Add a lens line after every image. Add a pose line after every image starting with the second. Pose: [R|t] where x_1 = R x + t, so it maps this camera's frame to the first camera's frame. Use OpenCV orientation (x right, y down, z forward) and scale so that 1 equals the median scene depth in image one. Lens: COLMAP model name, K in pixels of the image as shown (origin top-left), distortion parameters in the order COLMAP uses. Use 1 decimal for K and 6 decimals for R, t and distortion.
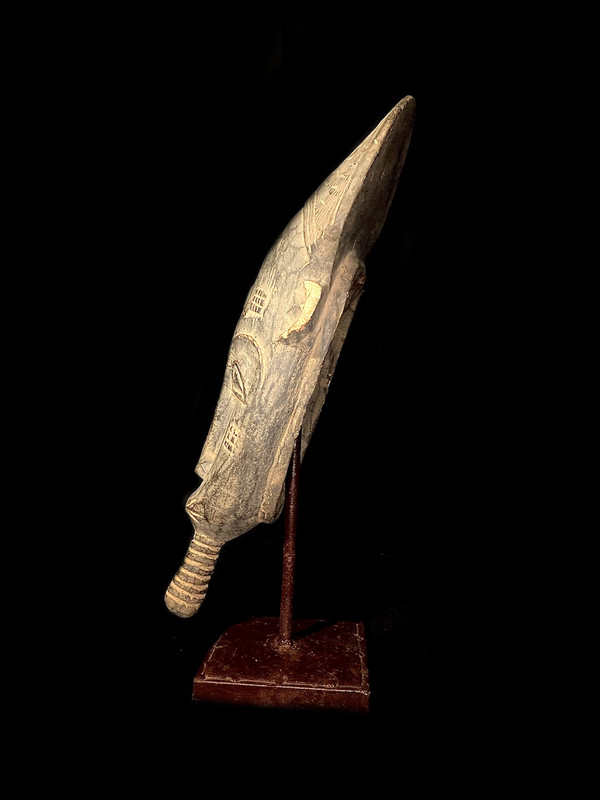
lens RADIAL K [[615.4, 0, 300.0], [0, 615.4, 400.0], [0, 0, 1]] dist [0.168089, -0.537032]
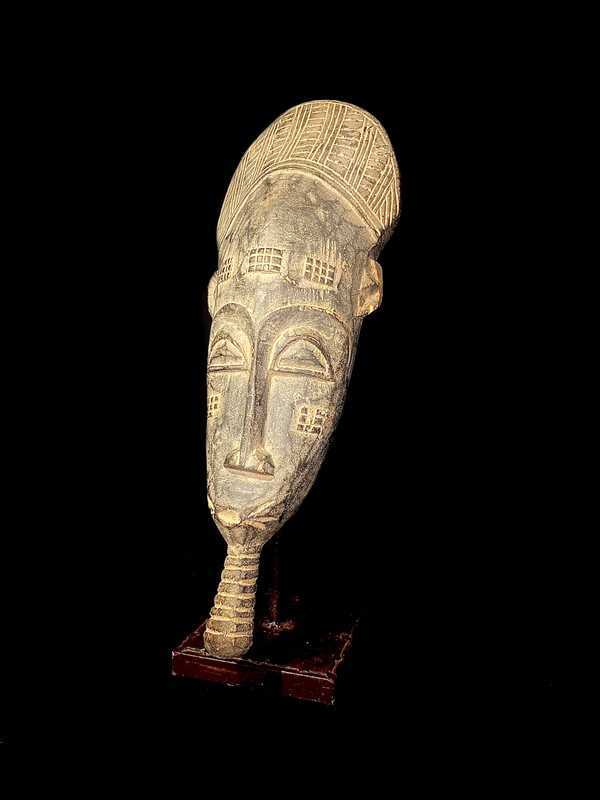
lens RADIAL K [[615.4, 0, 300.0], [0, 615.4, 400.0], [0, 0, 1]] dist [0.168089, -0.537032]
pose [[0.210331, -0.124311, 0.969695, -1.043871], [0.040825, 0.992134, 0.118333, -0.080977], [-0.976777, 0.014699, 0.213751, 0.852266]]
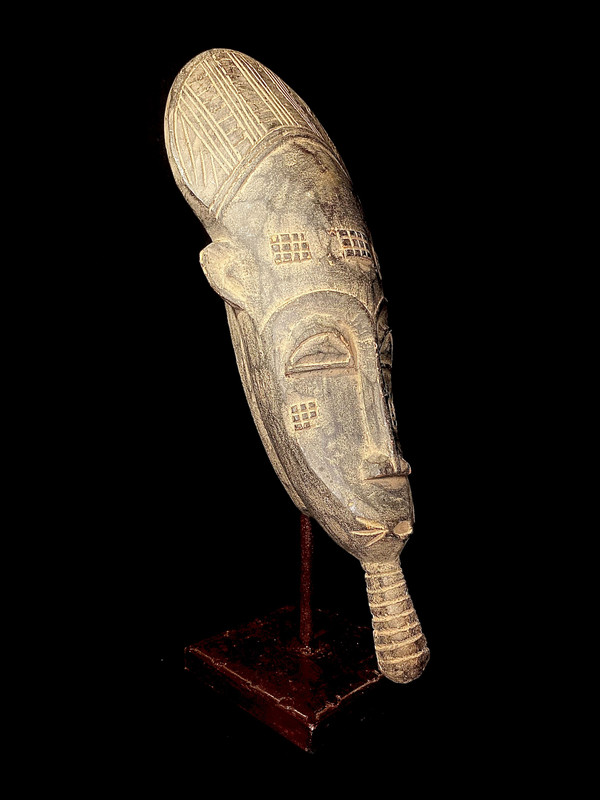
lens RADIAL K [[615.4, 0, 300.0], [0, 615.4, 400.0], [0, 0, 1]] dist [0.168089, -0.537032]
pose [[-0.752276, -0.119222, 0.647972, -0.620012], [-0.004810, 0.984459, 0.175549, -0.123128], [-0.658831, 0.128945, -0.741158, 1.835257]]
